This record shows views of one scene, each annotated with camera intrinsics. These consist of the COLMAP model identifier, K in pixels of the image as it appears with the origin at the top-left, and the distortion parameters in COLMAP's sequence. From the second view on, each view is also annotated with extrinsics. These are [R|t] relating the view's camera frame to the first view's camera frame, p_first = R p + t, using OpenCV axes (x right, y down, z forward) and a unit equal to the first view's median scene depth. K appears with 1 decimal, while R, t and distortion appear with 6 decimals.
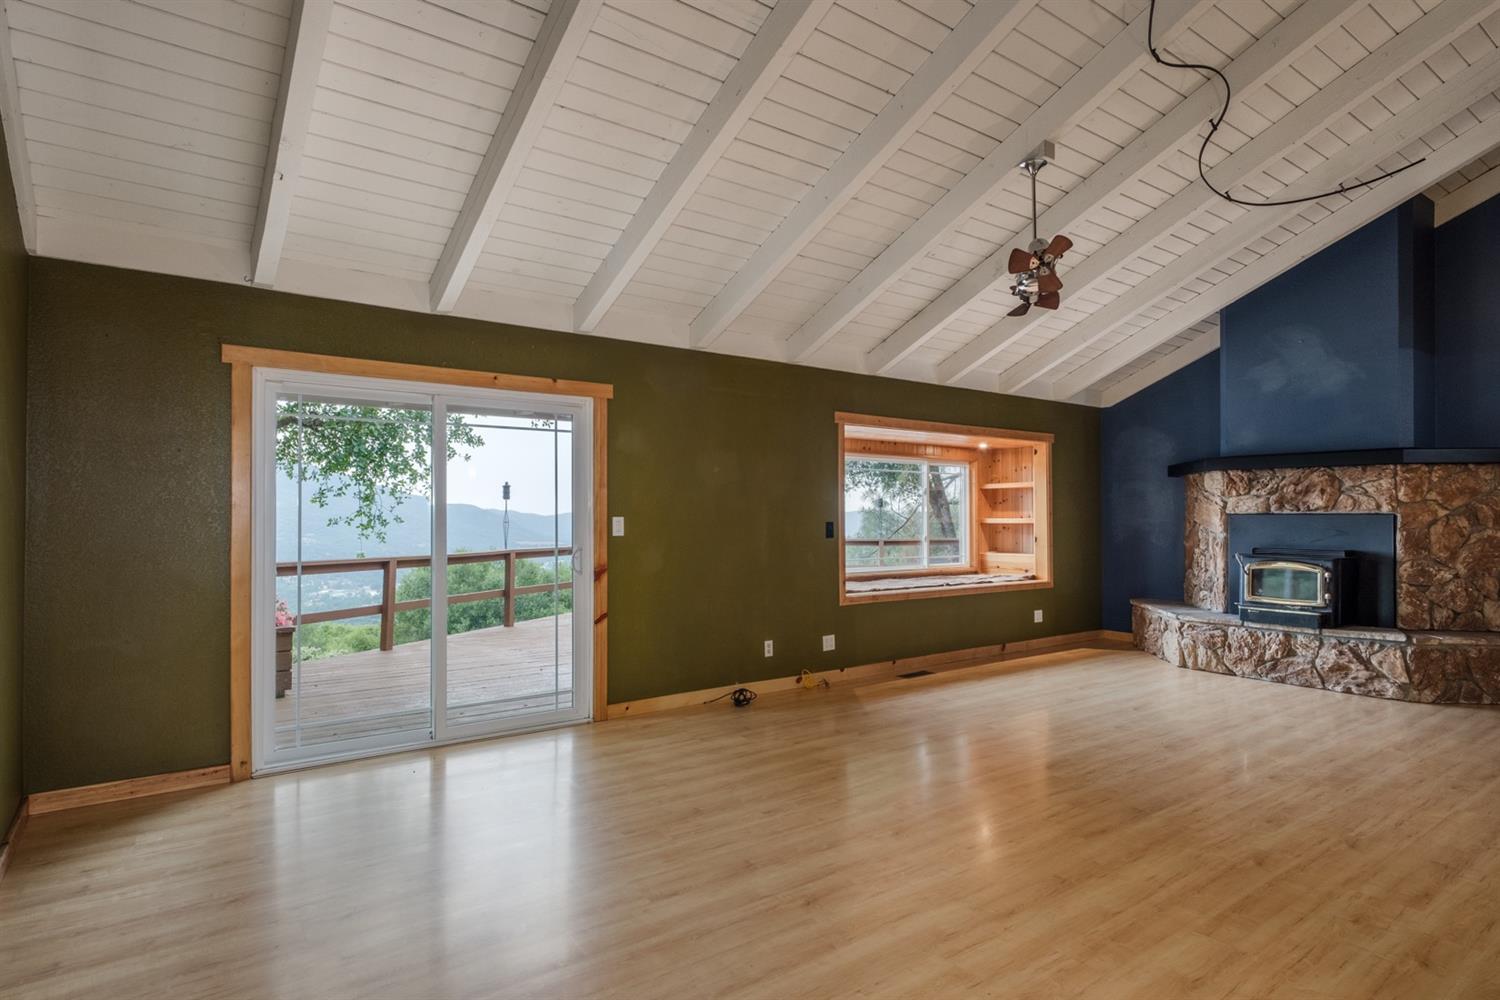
lens RADIAL K [[818.0, 0, 761.9], [0, 818.0, 513.2], [0, 0, 1]] dist [0.002915, -0.002581]
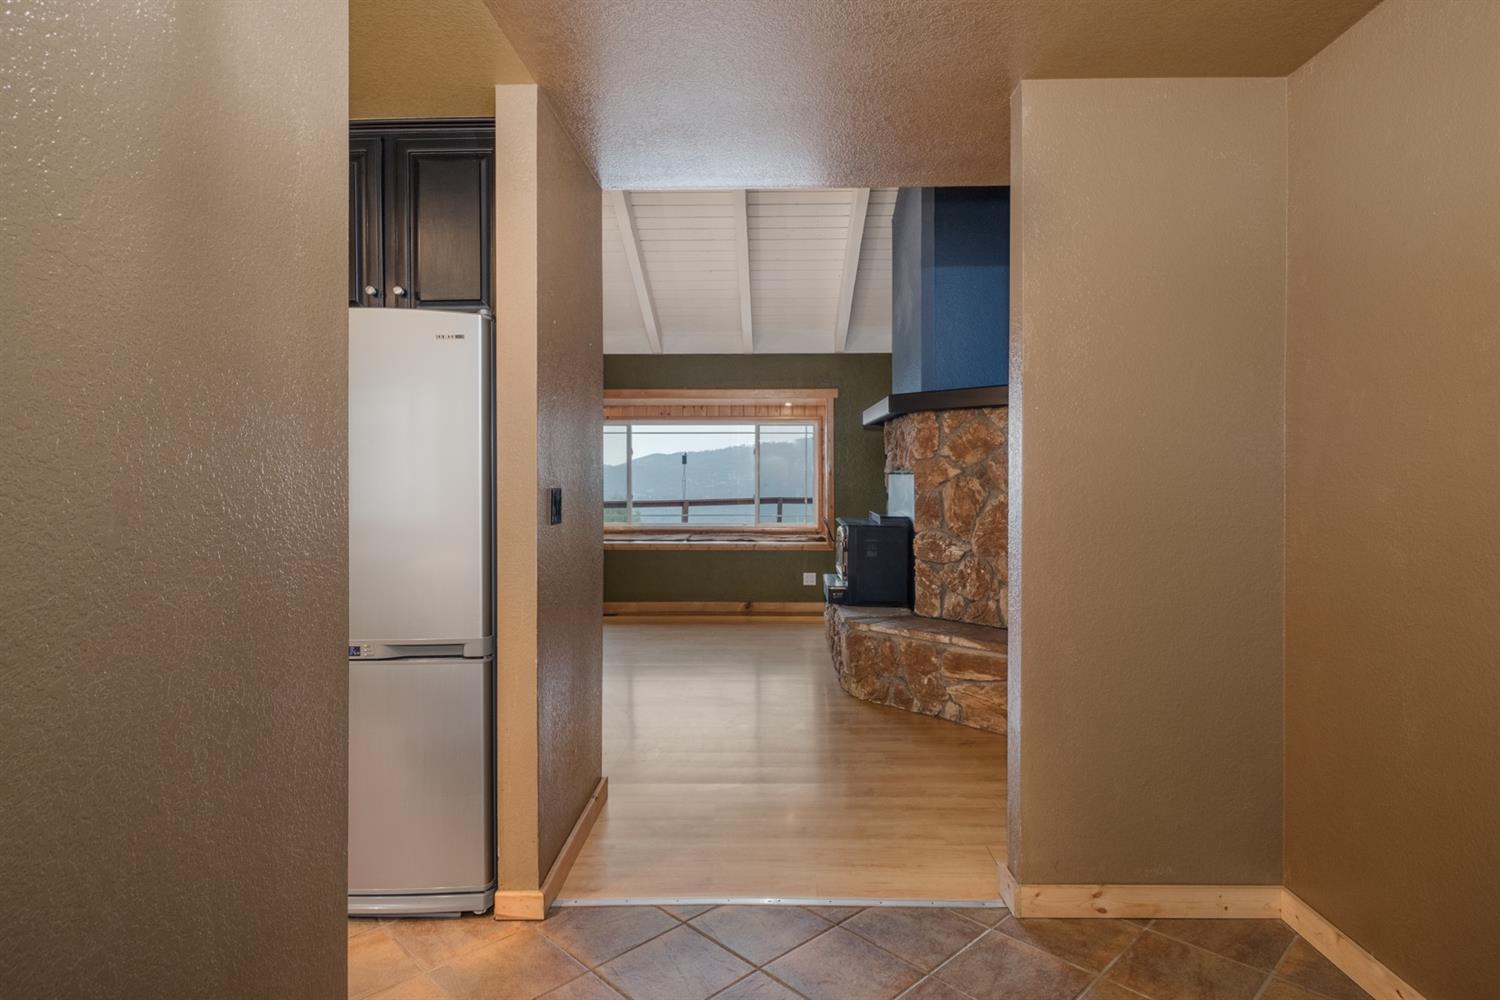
lens RADIAL K [[818.0, 0, 760.9], [0, 818.0, 493.0], [0, 0, 1]] dist [0.002915, -0.002581]
pose [[0.788219, 0.013232, -0.615253, 1.185952], [0.002768, 0.999683, 0.025045, -0.000452], [0.615389, -0.021443, 0.787932, 0.269508]]
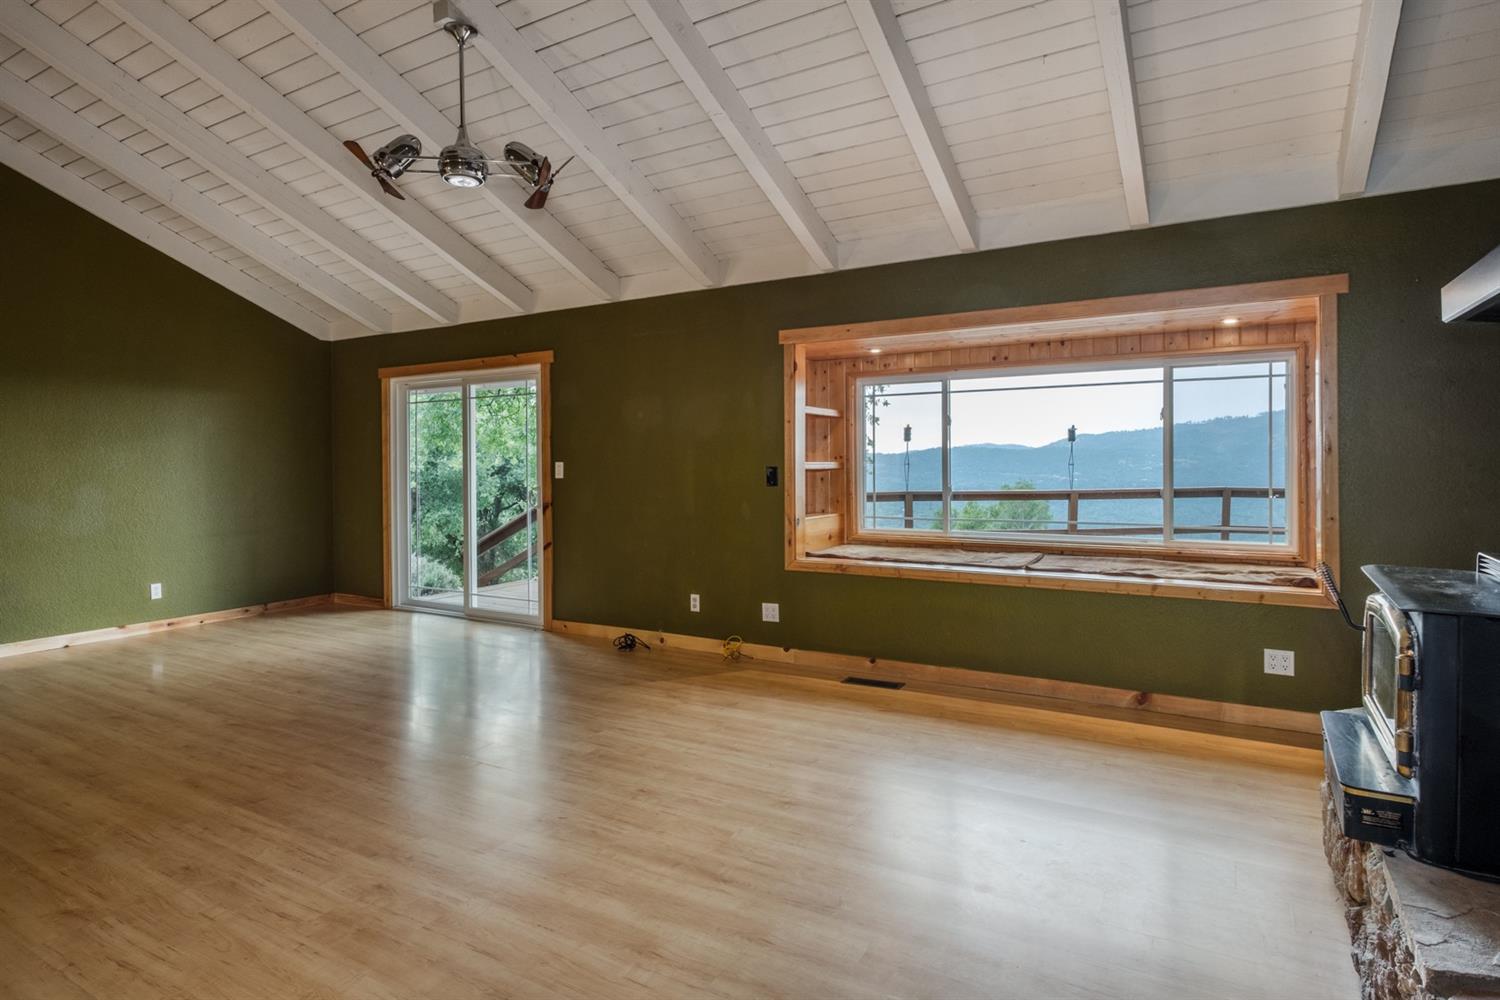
lens RADIAL K [[818.0, 0, 739.9], [0, 818.0, 466.0], [0, 0, 1]] dist [0.002915, -0.002581]
pose [[0.374803, 0.003462, -0.927098, 0.888523], [0.012059, 0.999890, 0.008609, 0.002983], [0.927026, -0.014406, 0.374720, 0.703445]]
